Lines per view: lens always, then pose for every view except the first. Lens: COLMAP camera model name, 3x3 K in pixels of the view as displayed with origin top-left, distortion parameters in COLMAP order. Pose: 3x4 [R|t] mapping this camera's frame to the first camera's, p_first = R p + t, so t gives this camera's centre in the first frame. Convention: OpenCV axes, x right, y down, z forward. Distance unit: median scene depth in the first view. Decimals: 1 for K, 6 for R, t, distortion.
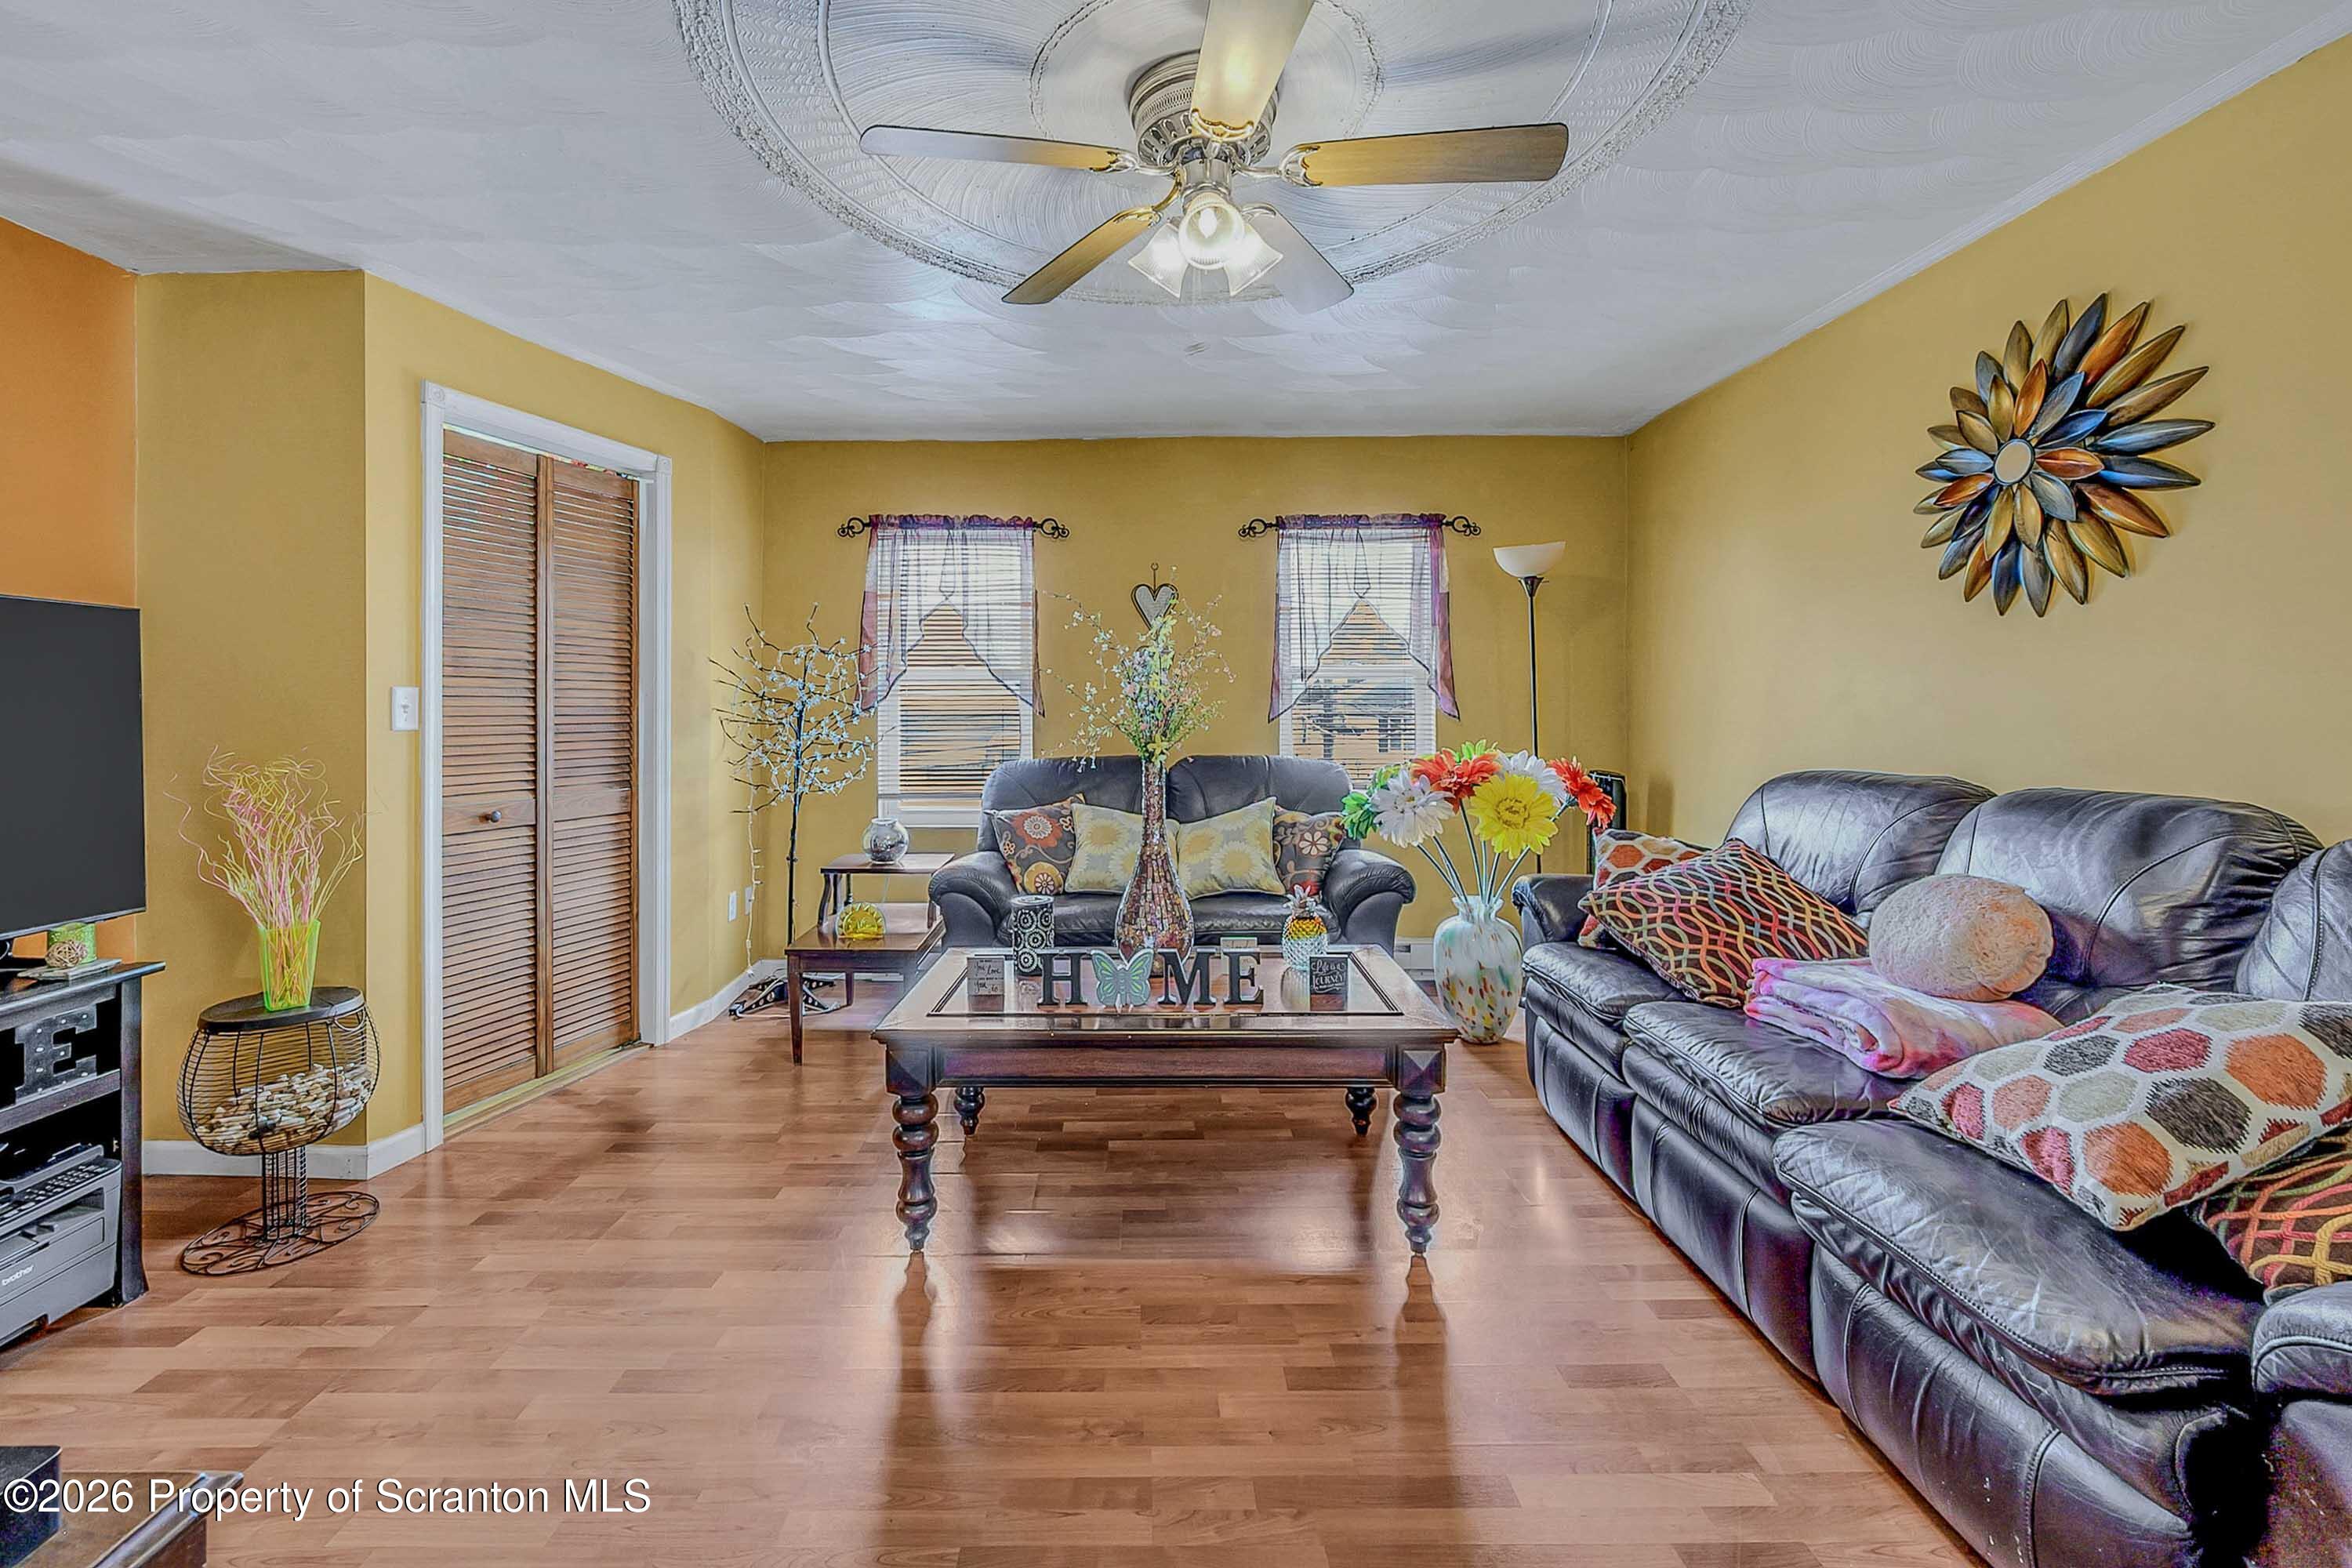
lens RADIAL K [[944.2, 0, 1207.2], [0, 944.2, 719.6], [0, 0, 1]] dist [-0.000454, 0.000737]
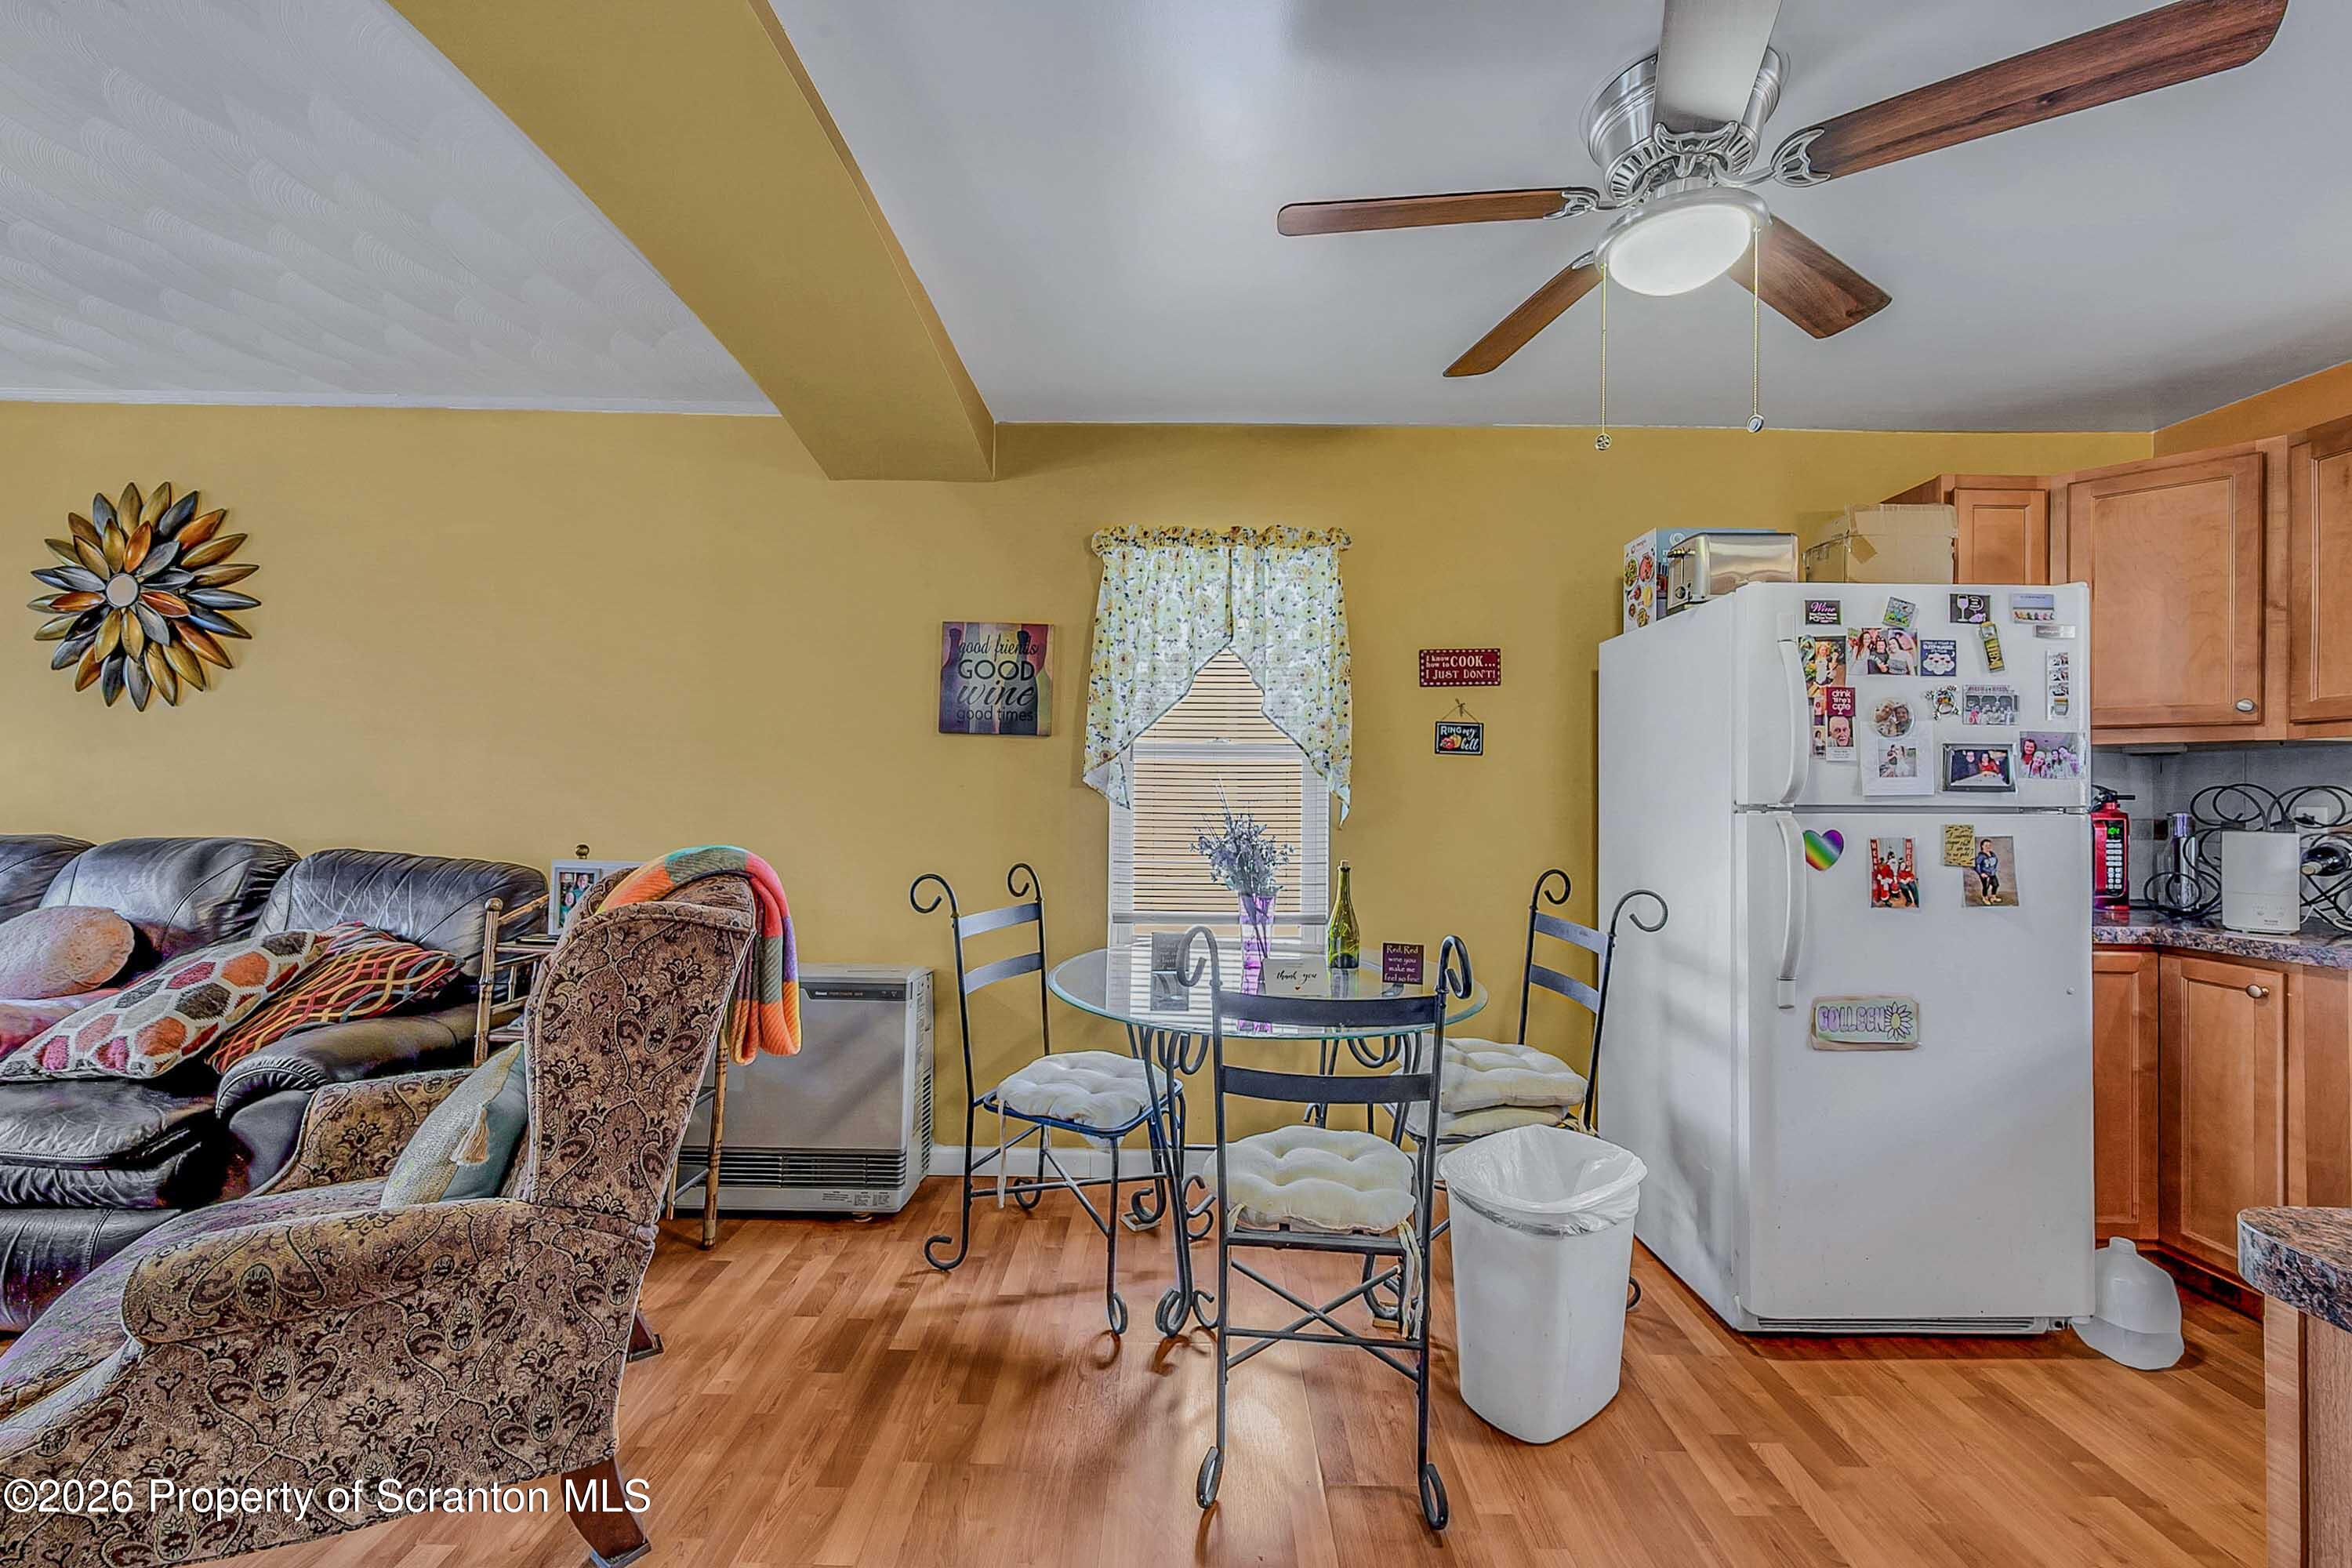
lens RADIAL K [[944.2, 0, 1124.8], [0, 944.2, 769.5], [0, 0, 1]] dist [-0.000454, 0.000737]
pose [[0.063679, 0.030458, 0.997506, -0.360139], [-0.006068, 0.999527, -0.030132, 0.005224], [-0.997952, -0.004134, 0.063834, -0.476282]]
